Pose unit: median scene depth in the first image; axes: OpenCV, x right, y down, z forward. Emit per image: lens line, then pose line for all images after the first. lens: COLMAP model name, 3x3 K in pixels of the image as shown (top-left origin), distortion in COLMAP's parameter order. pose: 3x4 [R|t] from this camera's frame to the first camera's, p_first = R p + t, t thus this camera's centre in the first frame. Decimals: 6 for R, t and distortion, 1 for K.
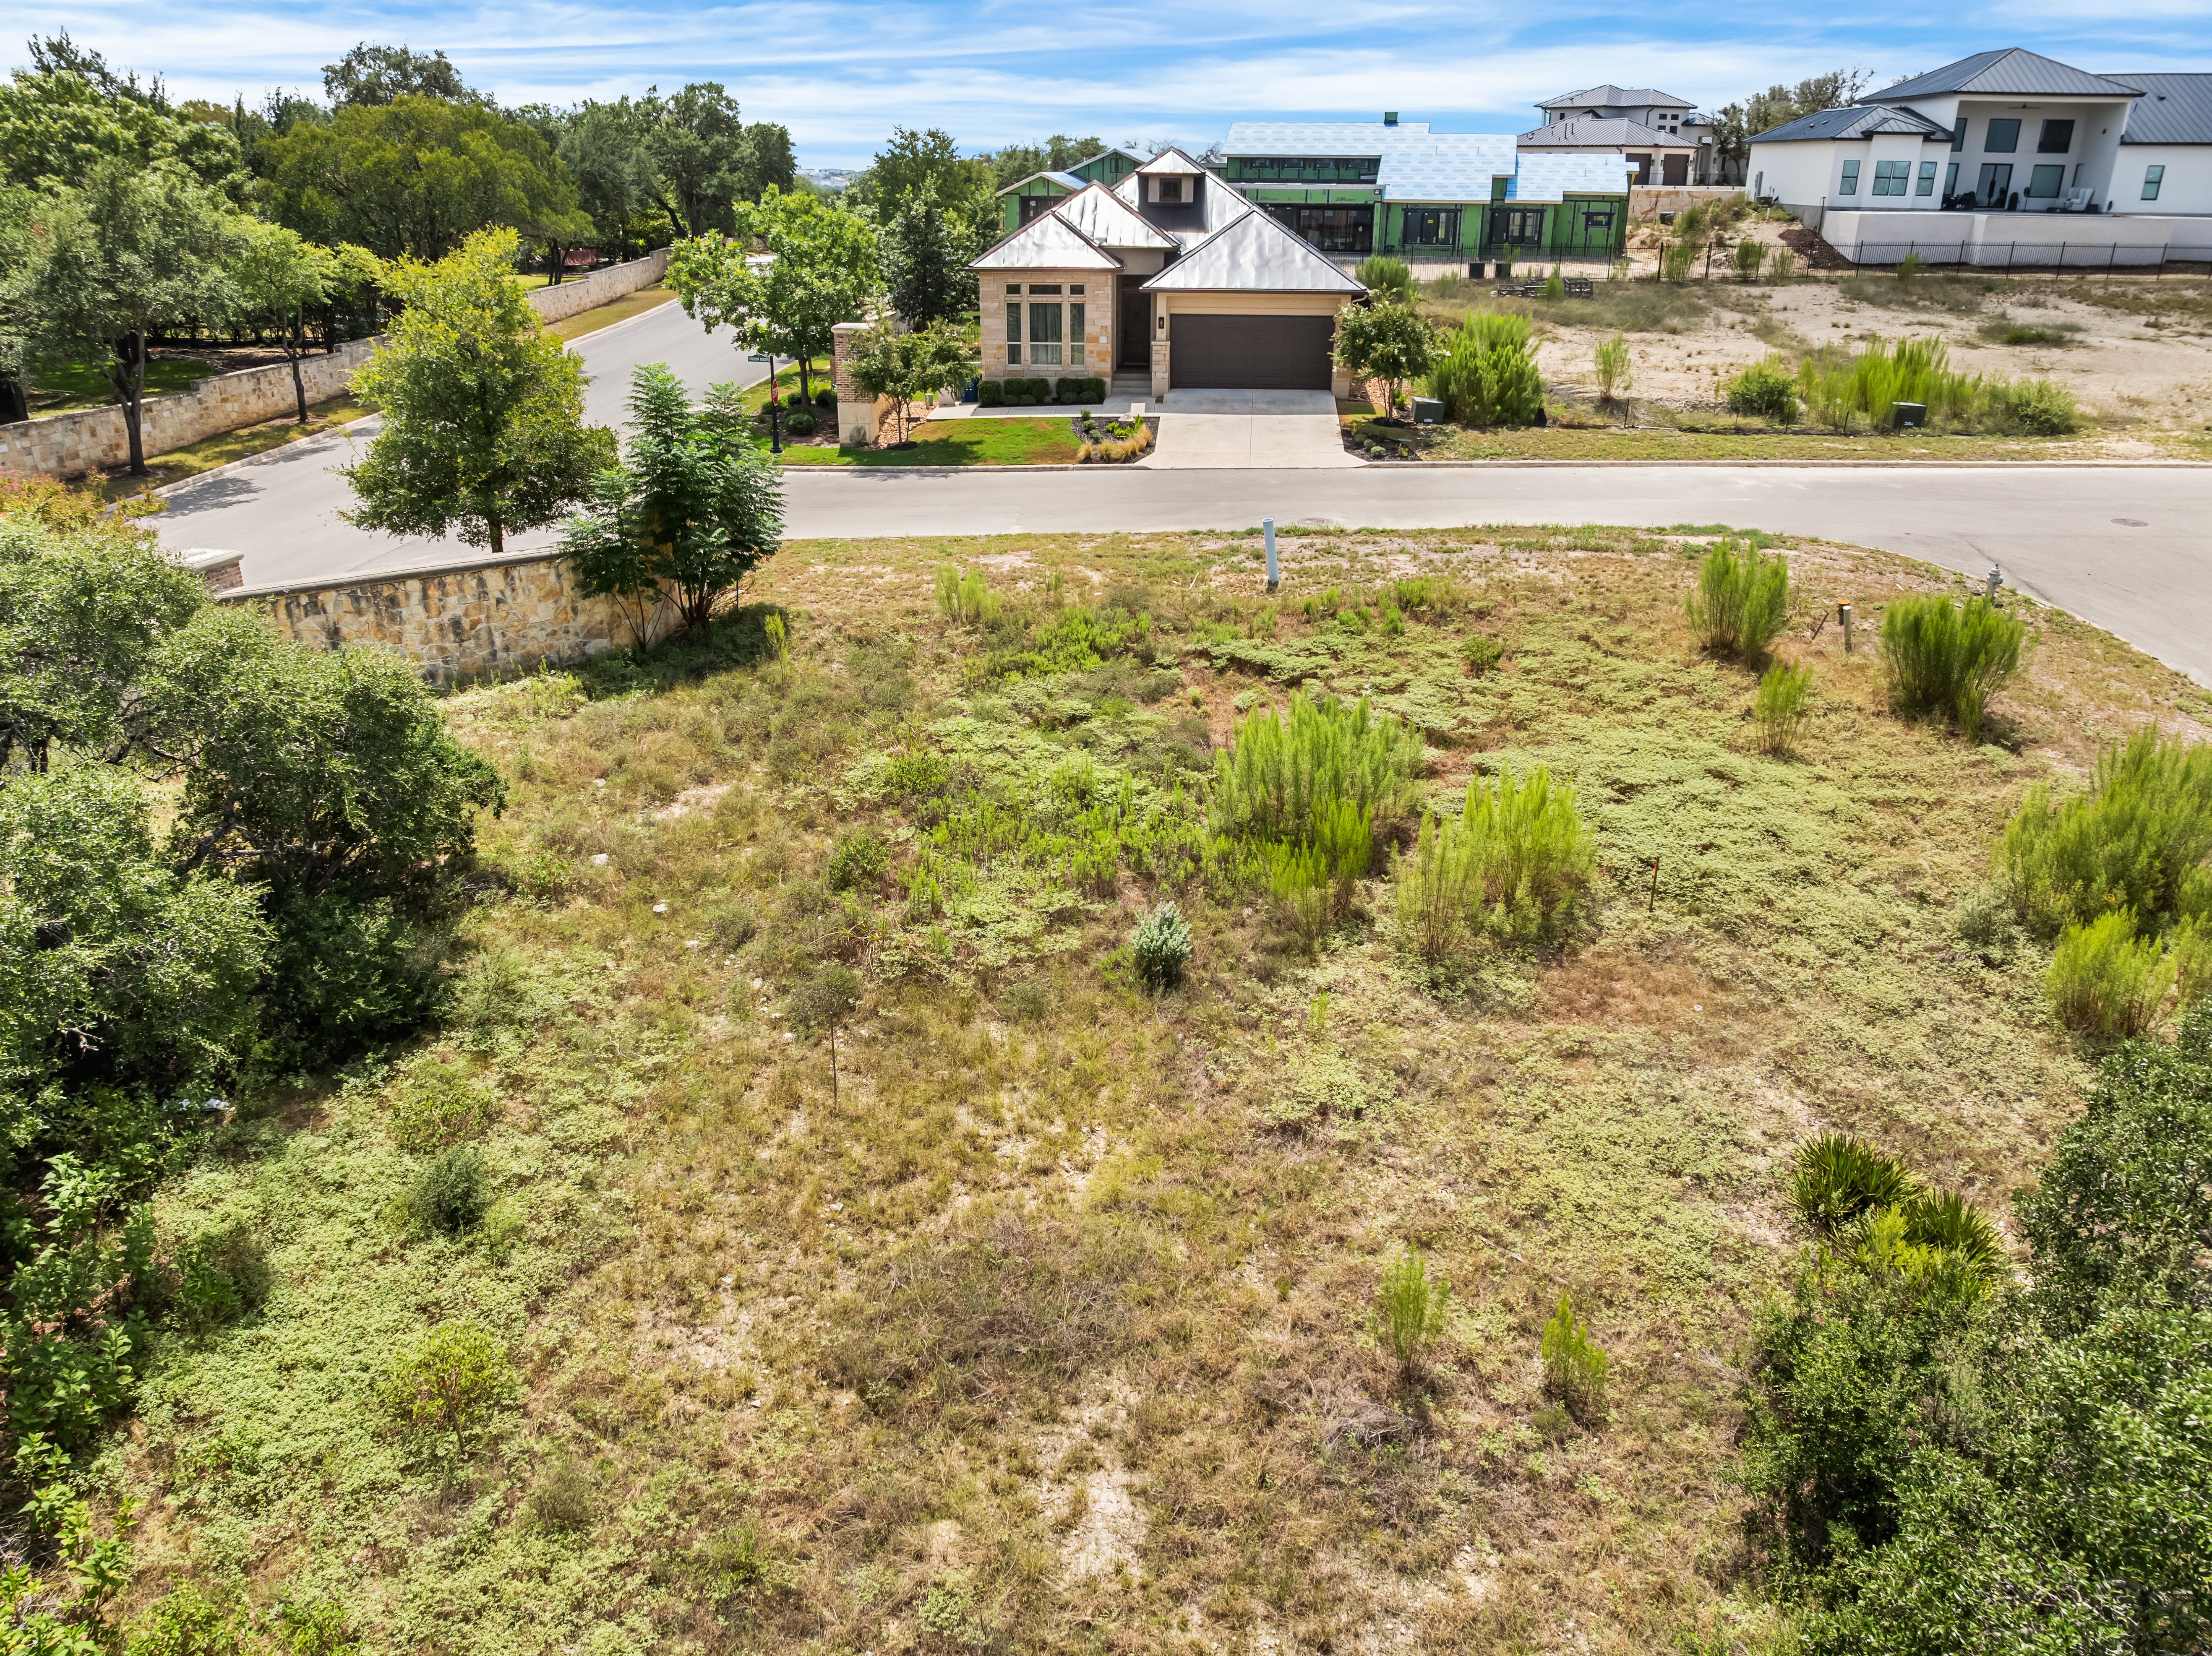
lens RADIAL K [[1571.7, 0, 1097.1], [0, 1571.7, 827.1], [0, 0, 1]] dist [-0.053395, 0.025208]
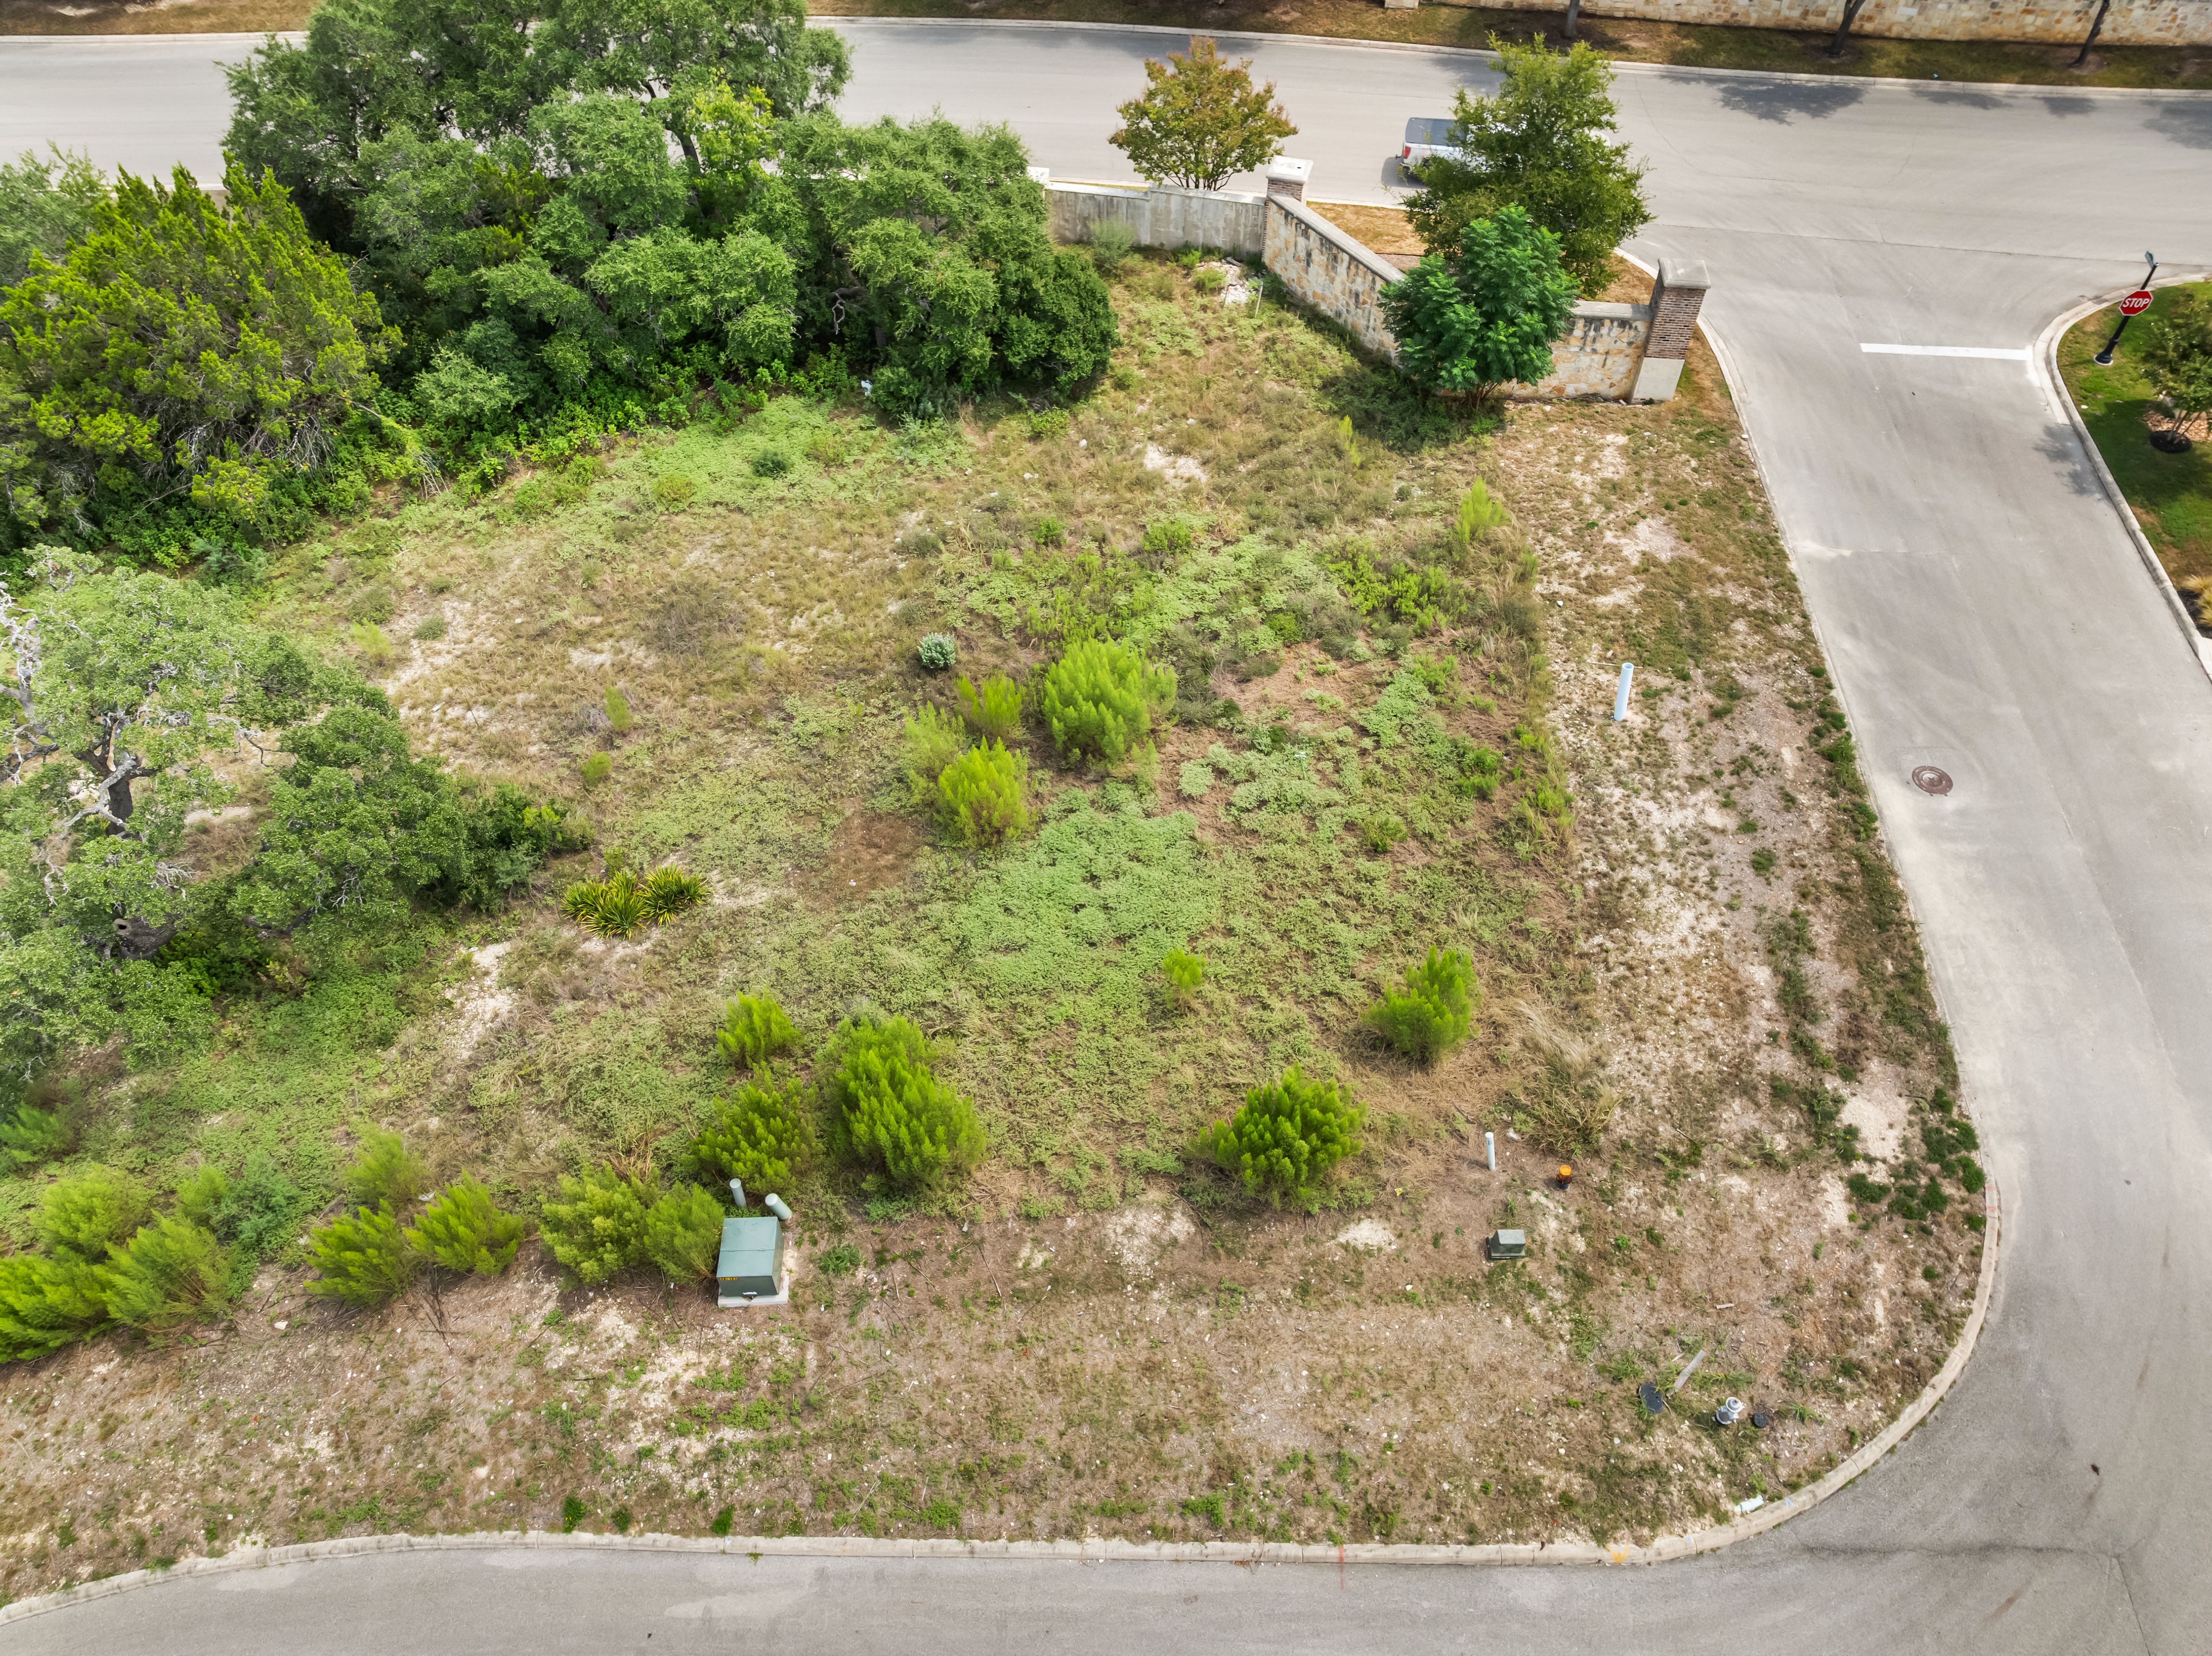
lens RADIAL K [[1571.7, 0, 1097.1], [0, 1571.7, 827.1], [0, 0, 1]] dist [-0.053395, 0.025208]
pose [[-0.013778, 0.768662, -0.639507, 0.526898], [-0.384870, 0.586215, 0.712900, -0.454634], [0.922868, 0.255950, 0.287758, 0.276604]]
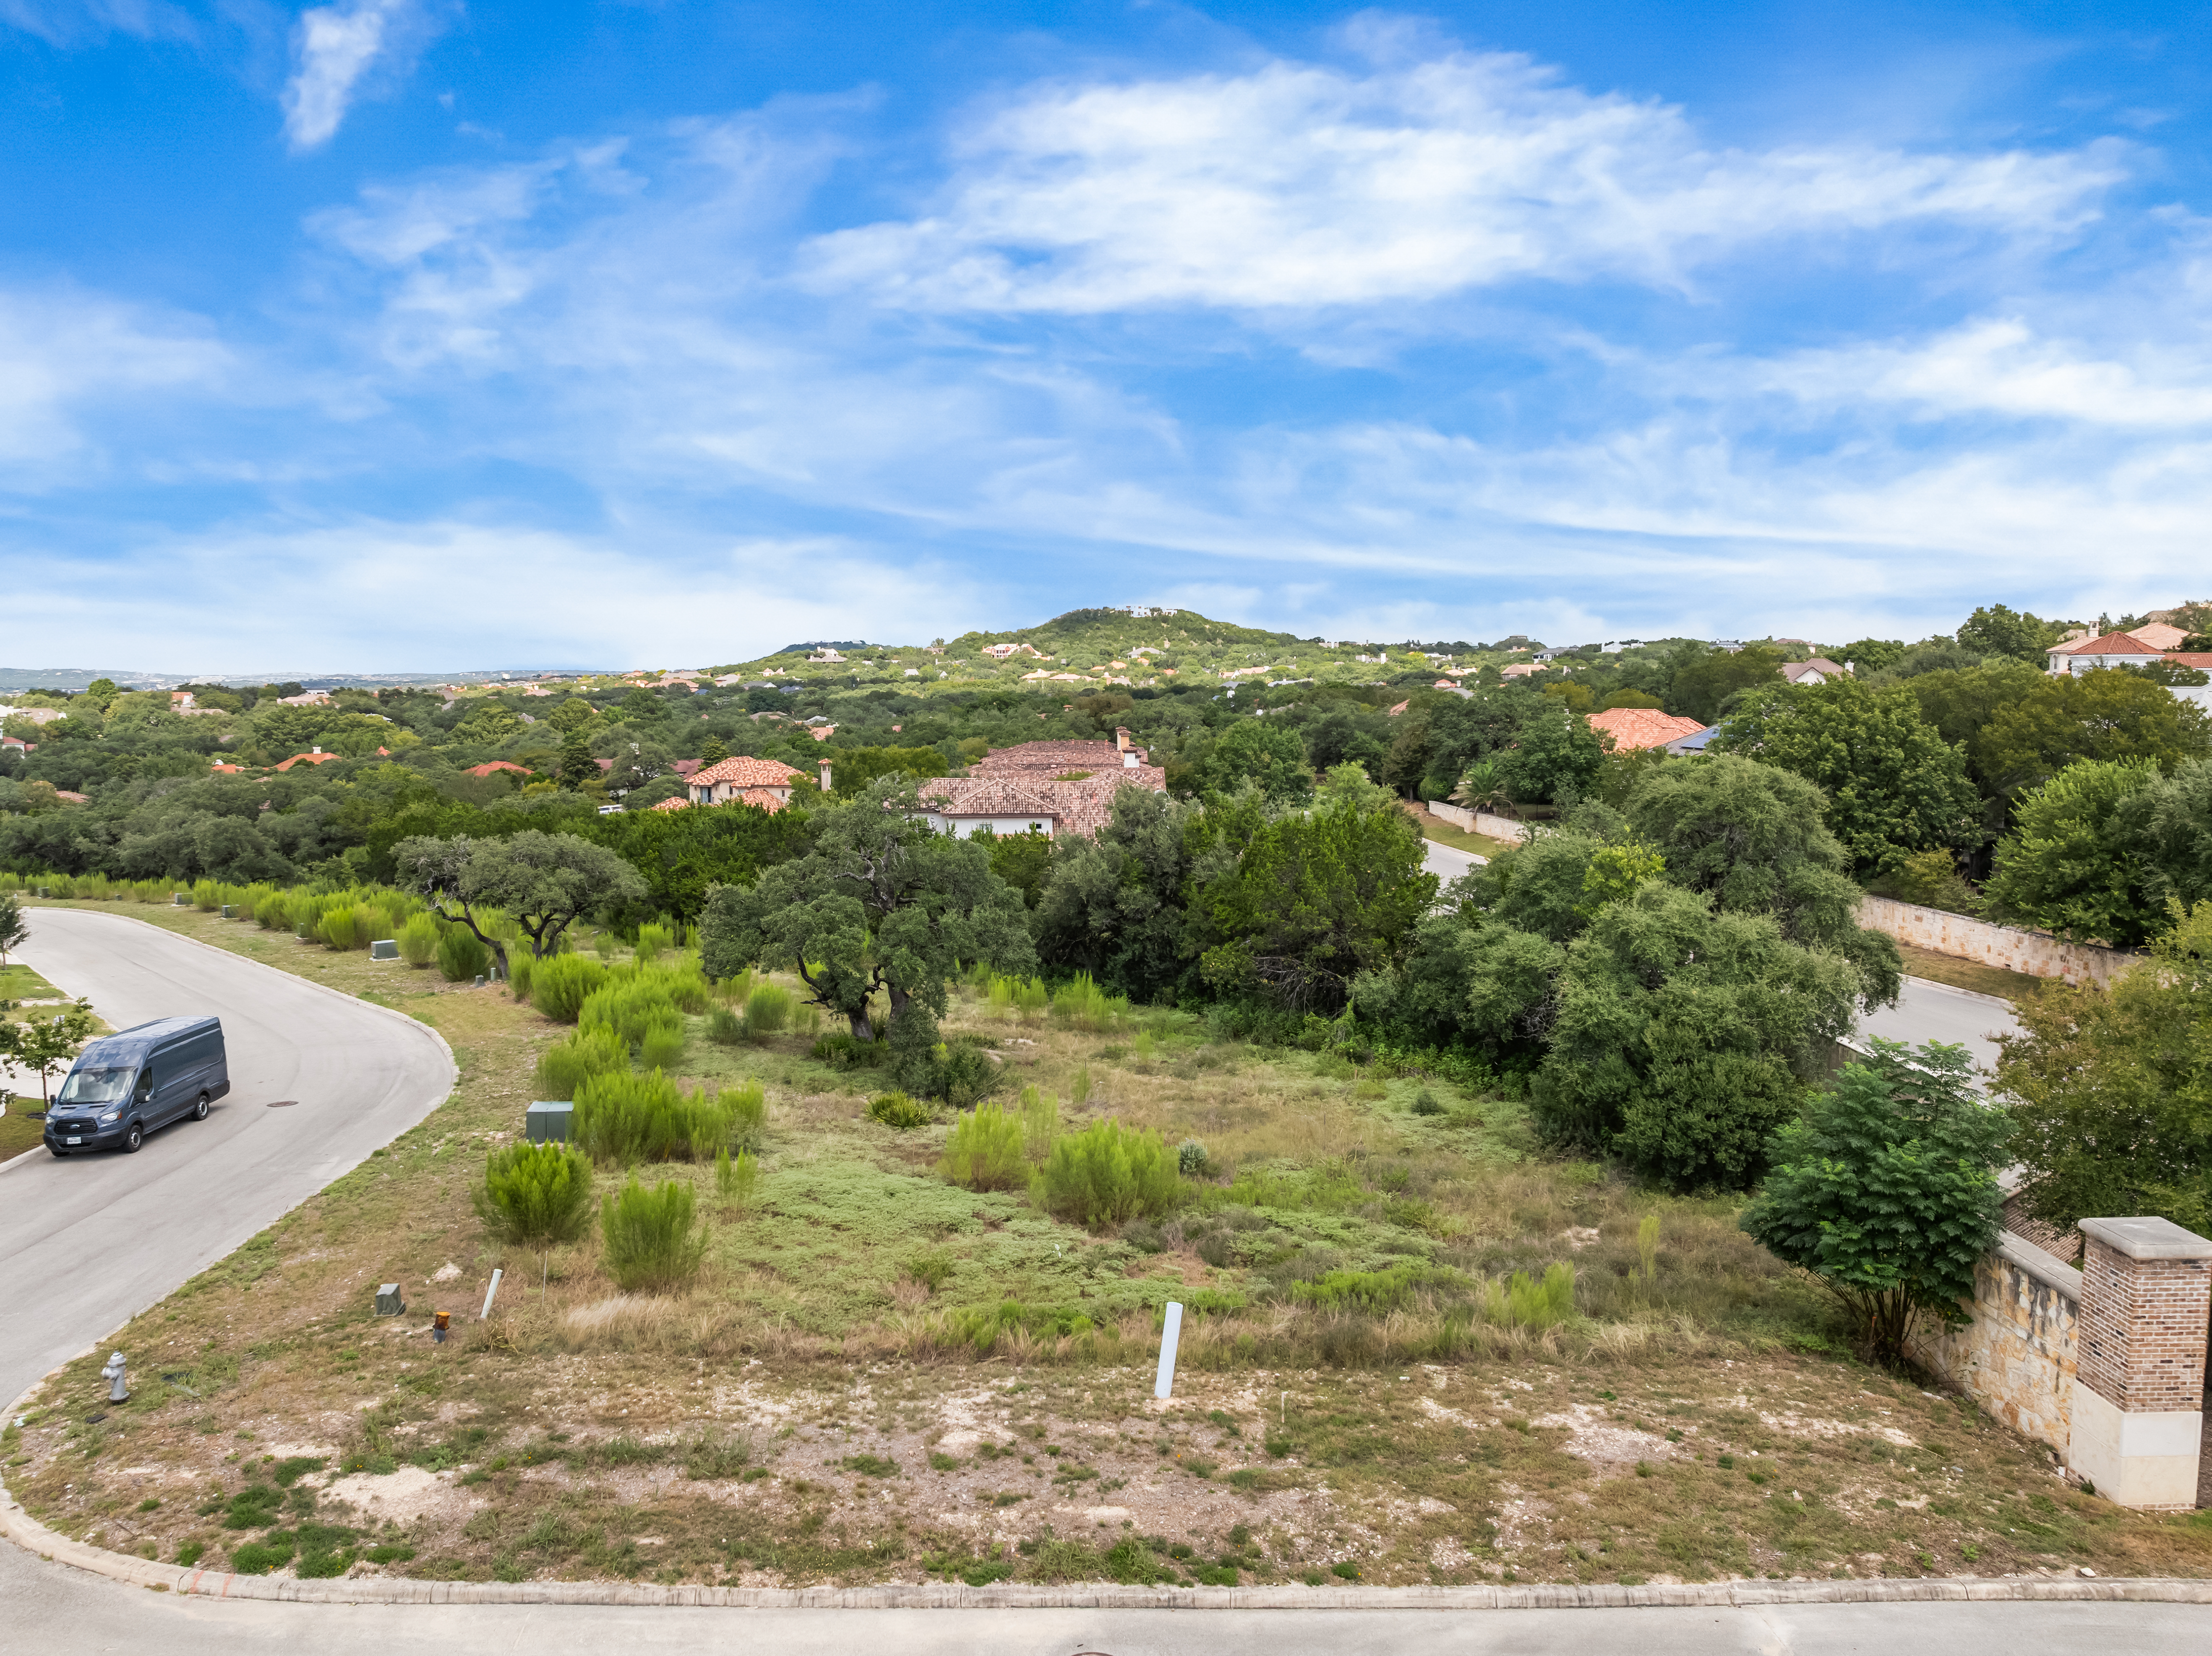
lens RADIAL K [[1571.7, 0, 1097.1], [0, 1571.7, 827.1], [0, 0, 1]] dist [-0.053395, 0.025208]
pose [[-0.993694, 0.006189, -0.111957, 0.140554], [-0.047125, 0.882960, 0.467077, -0.445893], [0.101744, 0.469408, -0.877100, 0.956415]]
